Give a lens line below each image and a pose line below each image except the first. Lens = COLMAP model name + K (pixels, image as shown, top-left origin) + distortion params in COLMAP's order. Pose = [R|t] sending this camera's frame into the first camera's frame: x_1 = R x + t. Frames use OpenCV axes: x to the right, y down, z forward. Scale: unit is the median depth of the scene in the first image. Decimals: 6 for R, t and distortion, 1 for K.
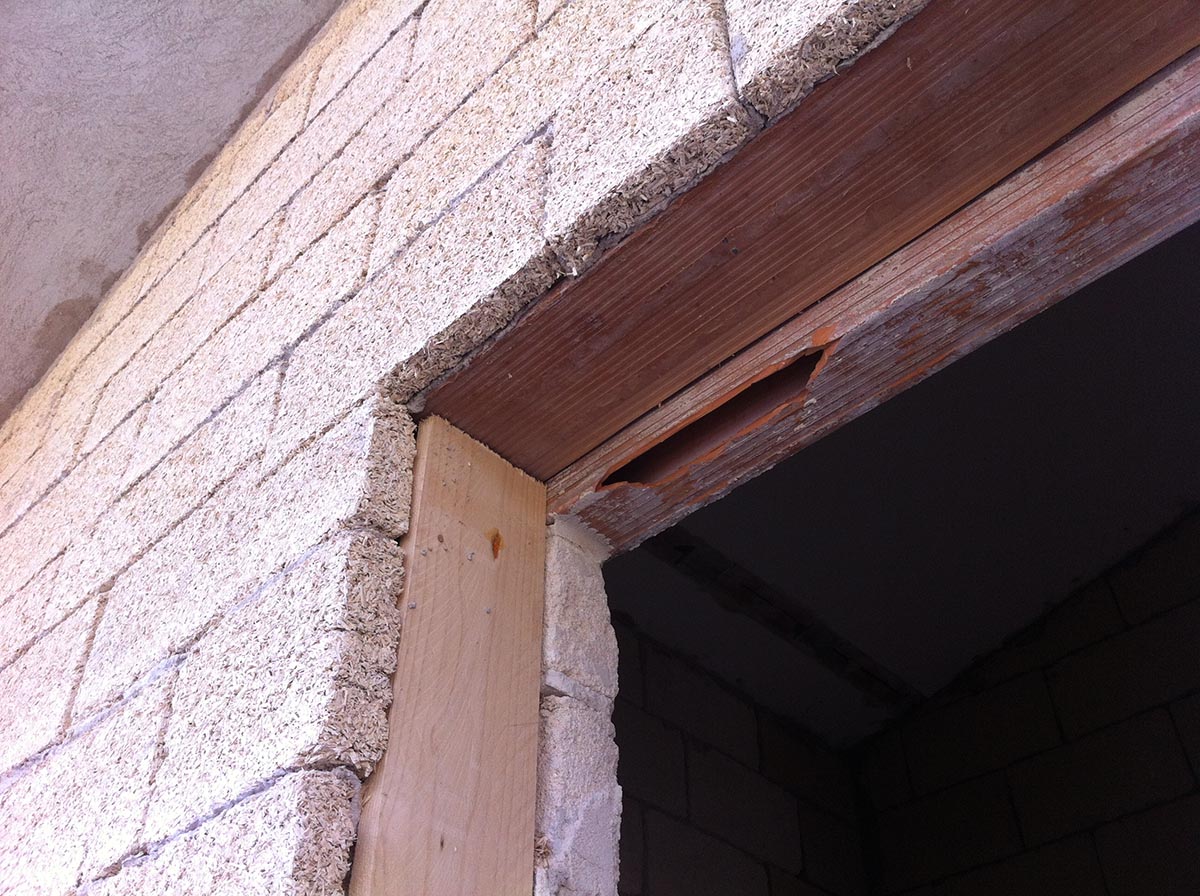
lens RADIAL K [[1167.1, 0, 600.0], [0, 1167.1, 448.0], [0, 0, 1]] dist [0.110772, -0.413362]
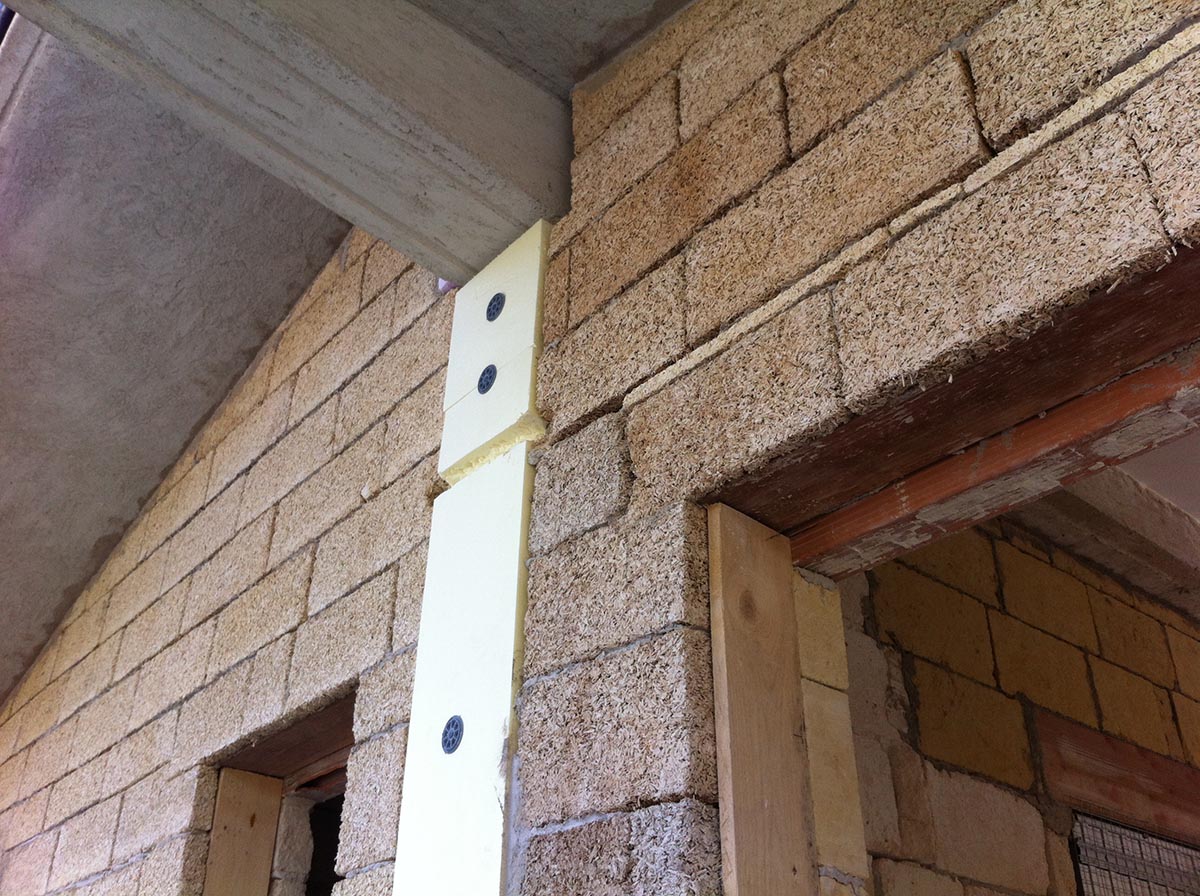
lens RADIAL K [[1167.1, 0, 600.0], [0, 1167.1, 448.0], [0, 0, 1]] dist [0.110772, -0.413362]
pose [[0.993893, -0.044332, -0.101053, 0.899890], [0.062612, 0.980626, 0.185616, -1.072012], [0.090867, -0.190810, 0.977412, -1.186884]]
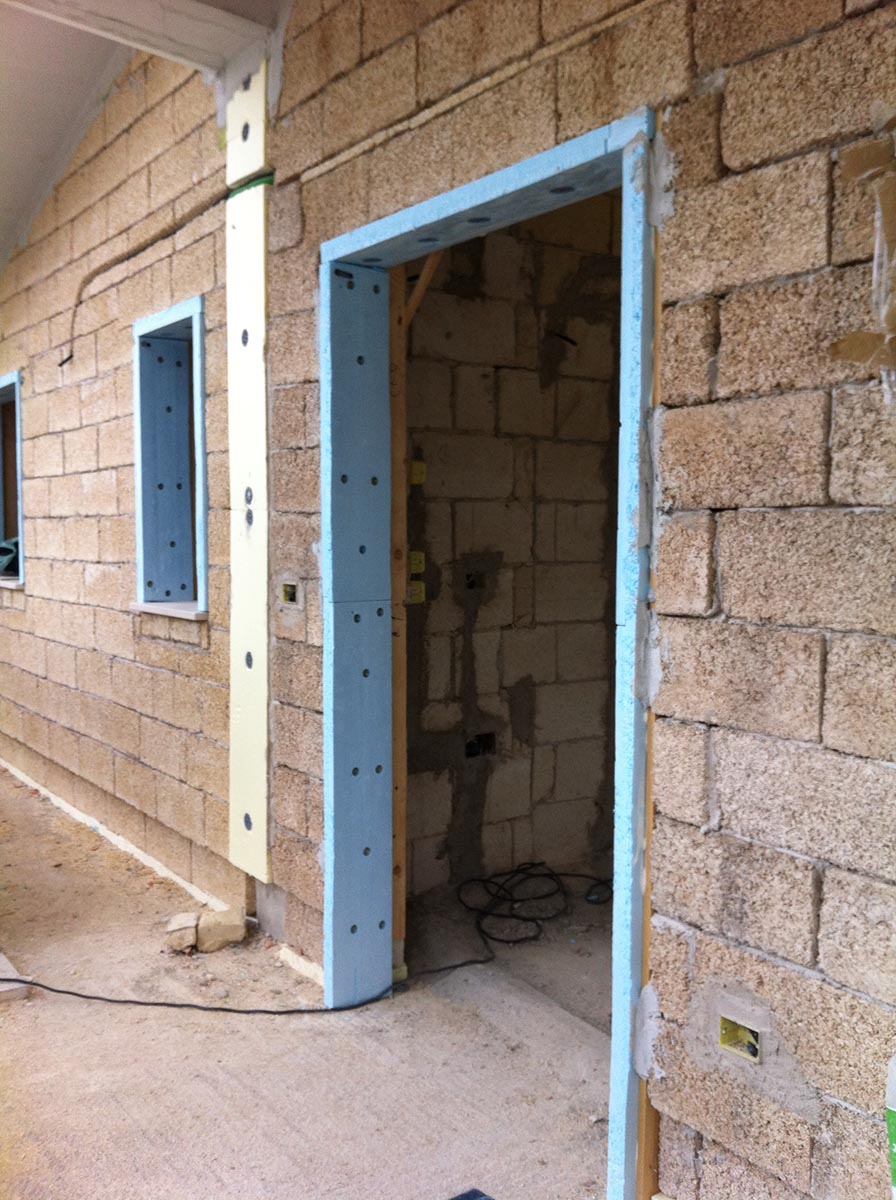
lens RADIAL K [[1167.1, 0, 448.0], [0, 1167.1, 600.0], [0, 0, 1]] dist [0.110772, -0.413362]
pose [[0.980560, 0.012796, -0.195801, 1.769334], [0.131549, 0.697532, 0.704375, -2.187699], [0.145590, -0.716440, 0.682289, -2.495306]]
